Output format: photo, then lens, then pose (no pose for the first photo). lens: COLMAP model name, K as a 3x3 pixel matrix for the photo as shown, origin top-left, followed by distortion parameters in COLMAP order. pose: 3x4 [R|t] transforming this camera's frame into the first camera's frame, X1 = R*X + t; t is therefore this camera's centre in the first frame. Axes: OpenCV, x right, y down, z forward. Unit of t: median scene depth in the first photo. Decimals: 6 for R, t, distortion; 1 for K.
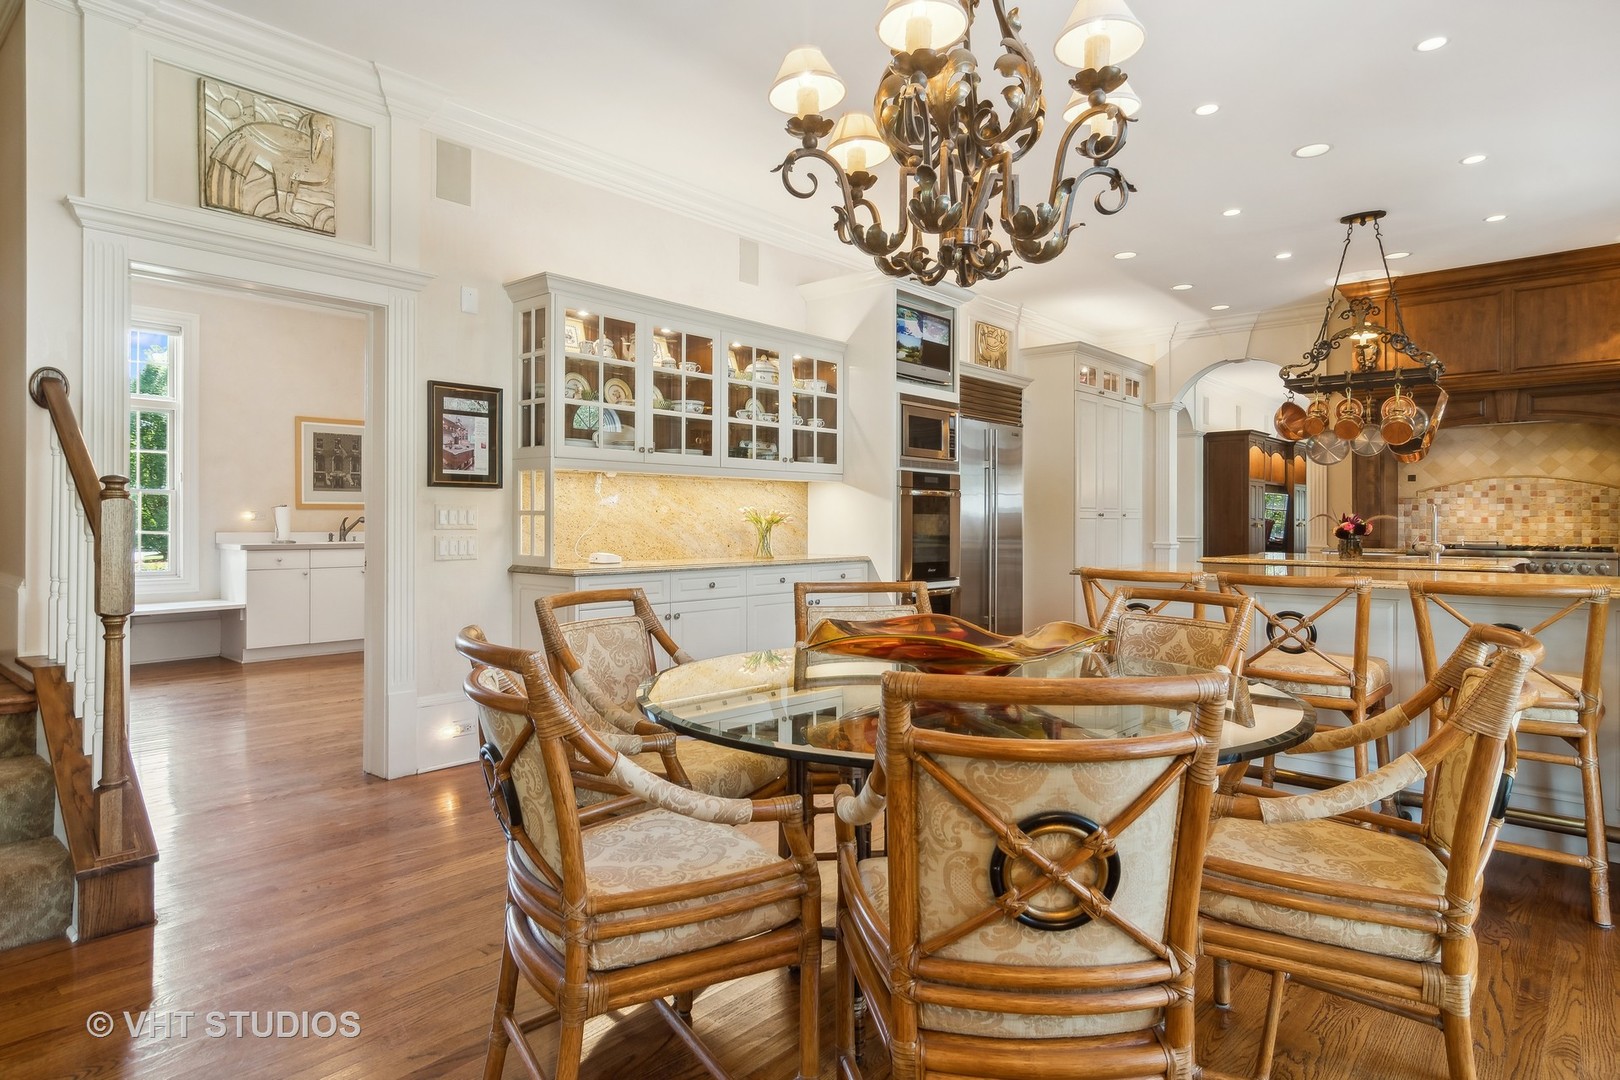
lens RADIAL K [[891.9, 0, 810.0], [0, 891.9, 527.1], [0, 0, 1]] dist [0.001761, -0.000419]
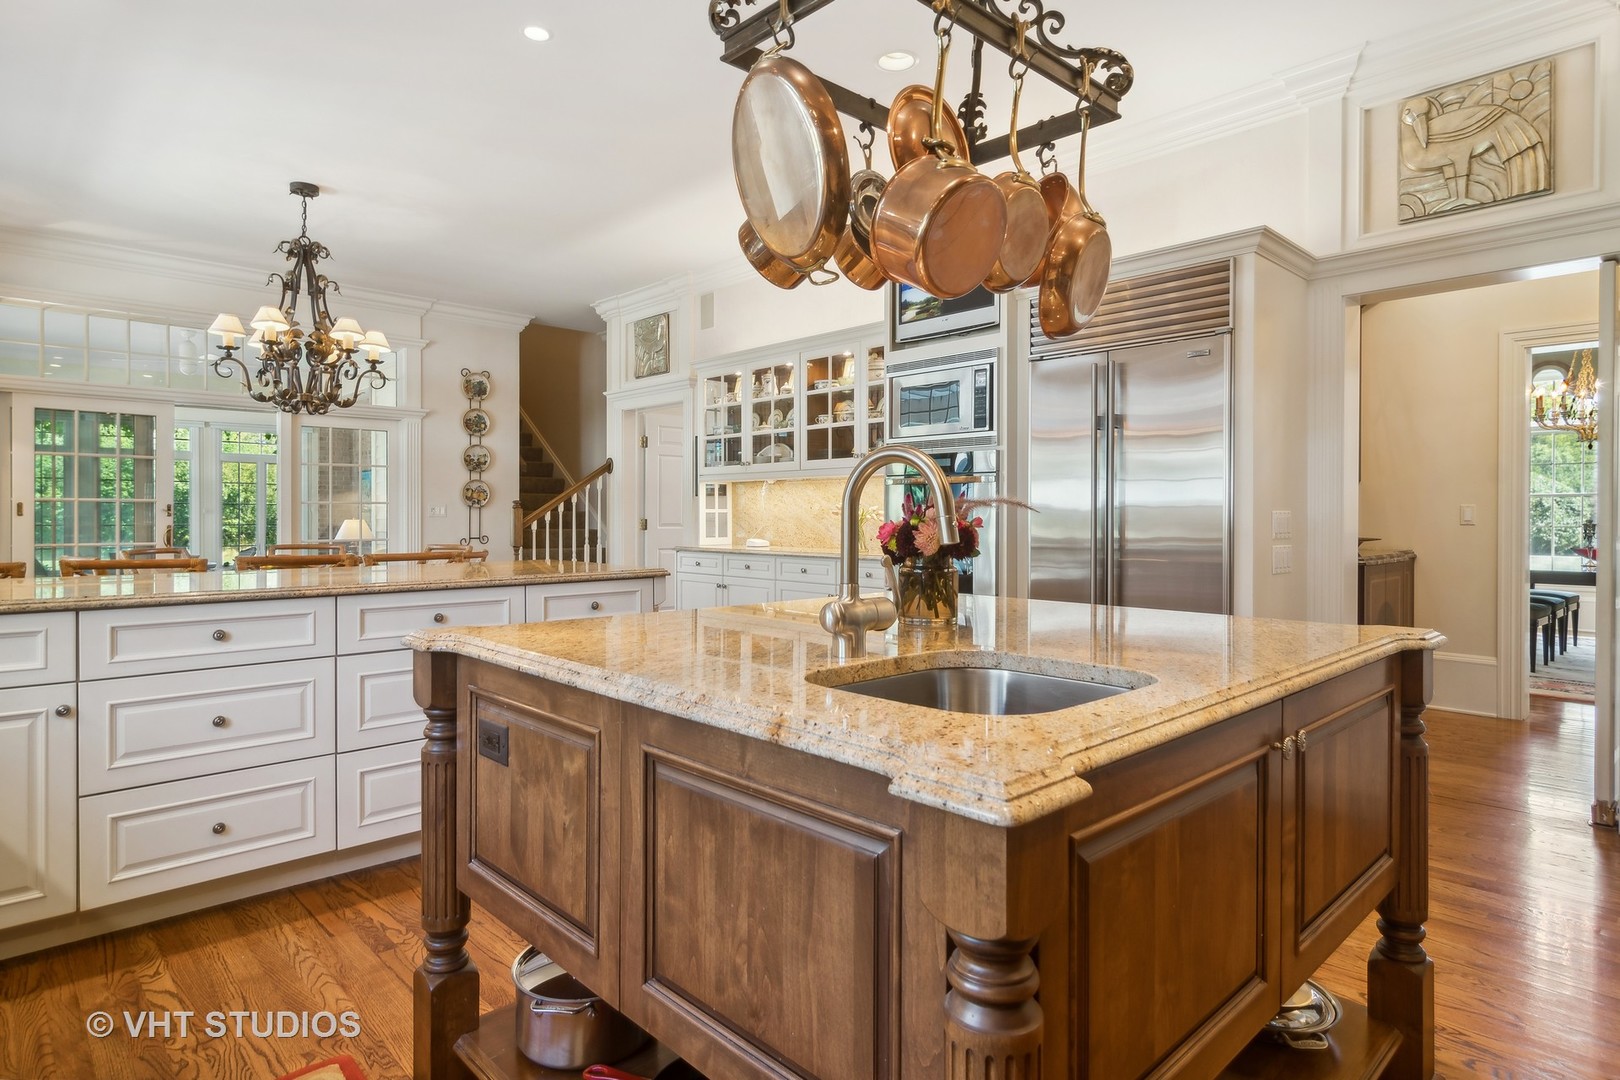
lens RADIAL K [[891.9, 0, 811.9], [0, 891.9, 526.4], [0, 0, 1]] dist [0.001761, -0.000419]
pose [[-0.082913, 0.007858, -0.996526, 1.066756], [-0.015055, 0.999845, 0.009136, -0.004040], [0.996443, 0.015761, -0.082782, 1.121420]]
